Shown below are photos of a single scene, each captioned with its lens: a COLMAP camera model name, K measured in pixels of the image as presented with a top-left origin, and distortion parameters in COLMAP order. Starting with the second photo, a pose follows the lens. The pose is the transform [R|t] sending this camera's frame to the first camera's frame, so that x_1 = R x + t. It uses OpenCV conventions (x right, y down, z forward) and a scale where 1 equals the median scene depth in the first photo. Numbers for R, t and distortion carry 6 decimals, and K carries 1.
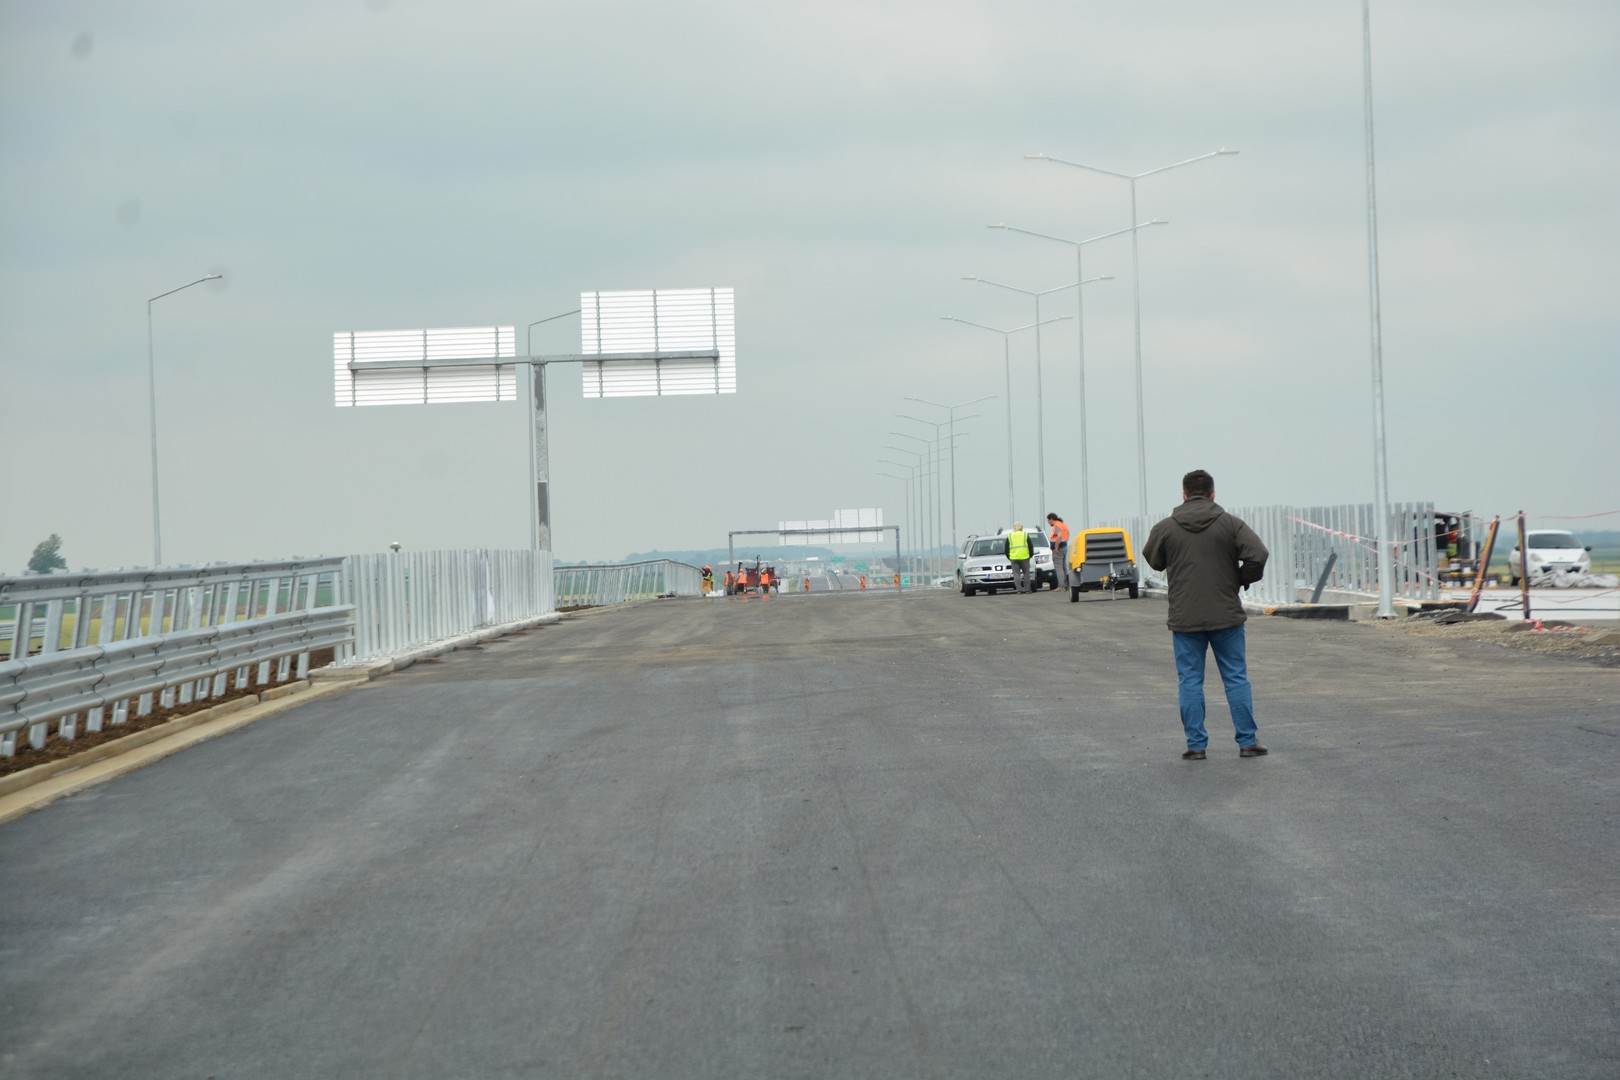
lens RADIAL K [[5977.1, 0, 836.2], [0, 5977.1, 535.7], [0, 0, 1]] dist [0.659763, 4.004013]
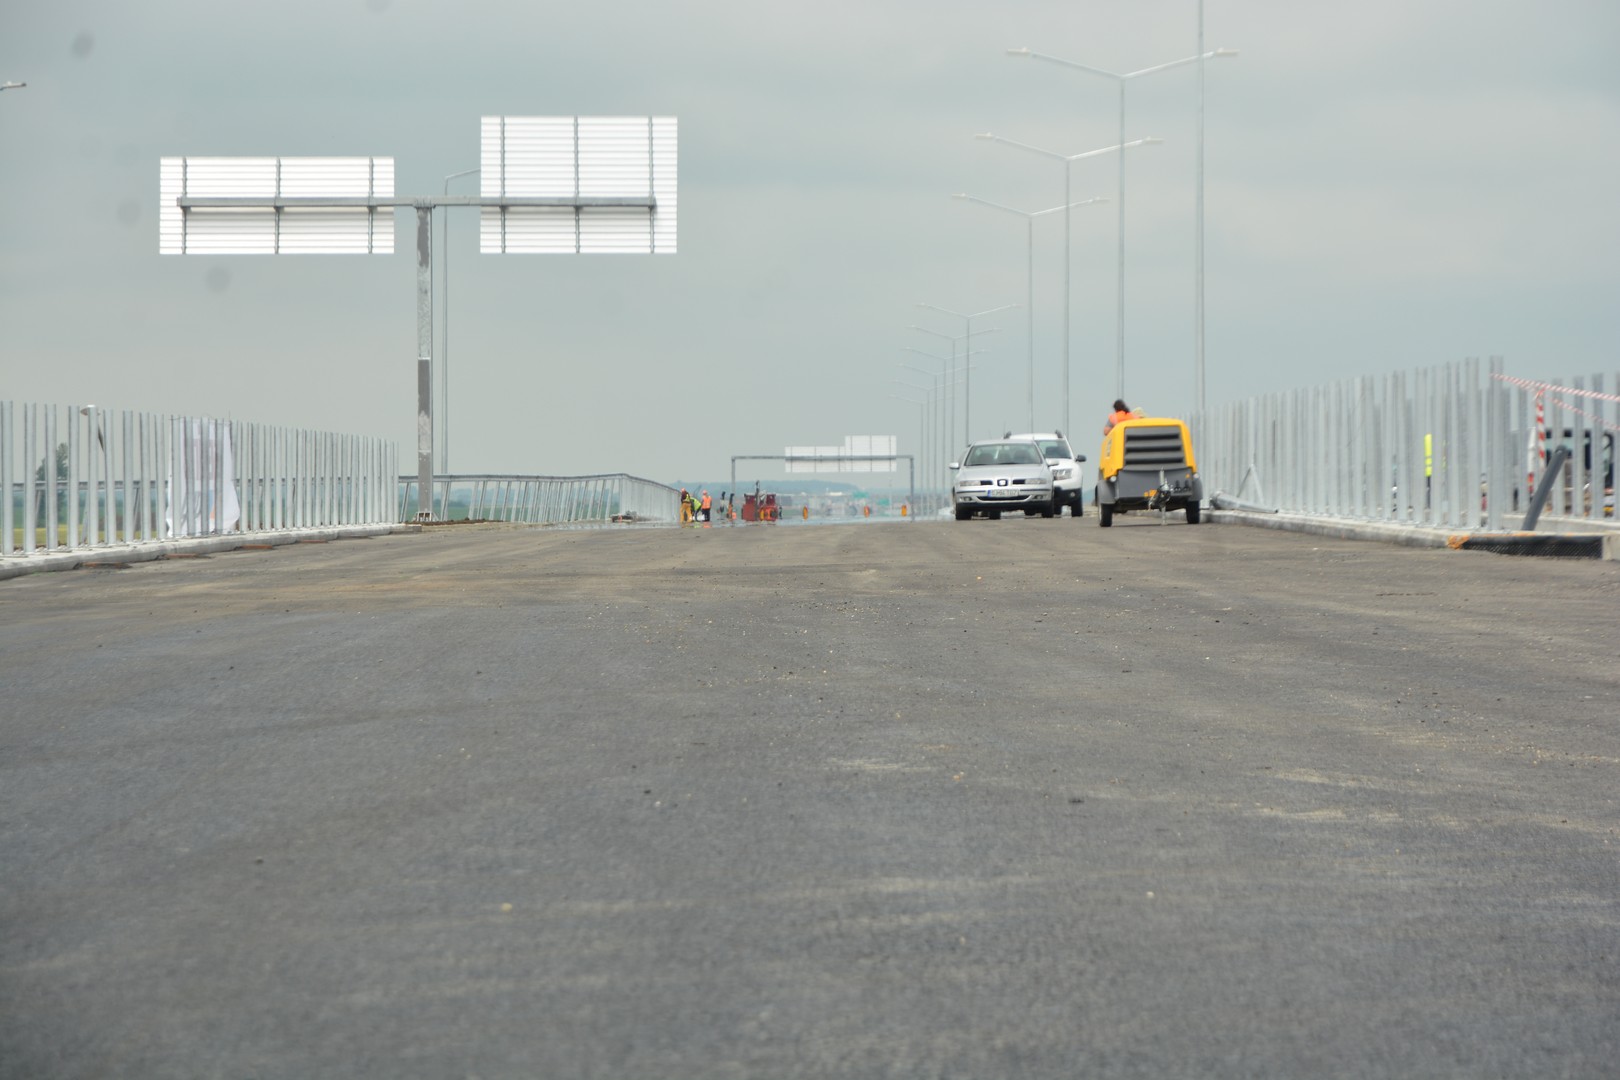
lens RADIAL K [[5977.1, 0, 836.2], [0, 5977.1, 535.7], [0, 0, 1]] dist [0.659763, 4.004013]
pose [[0.999536, 0.030184, -0.003962, 0.008232], [-0.030140, 0.999487, 0.010812, 0.003873], [0.004286, -0.010688, 0.999934, 0.219580]]
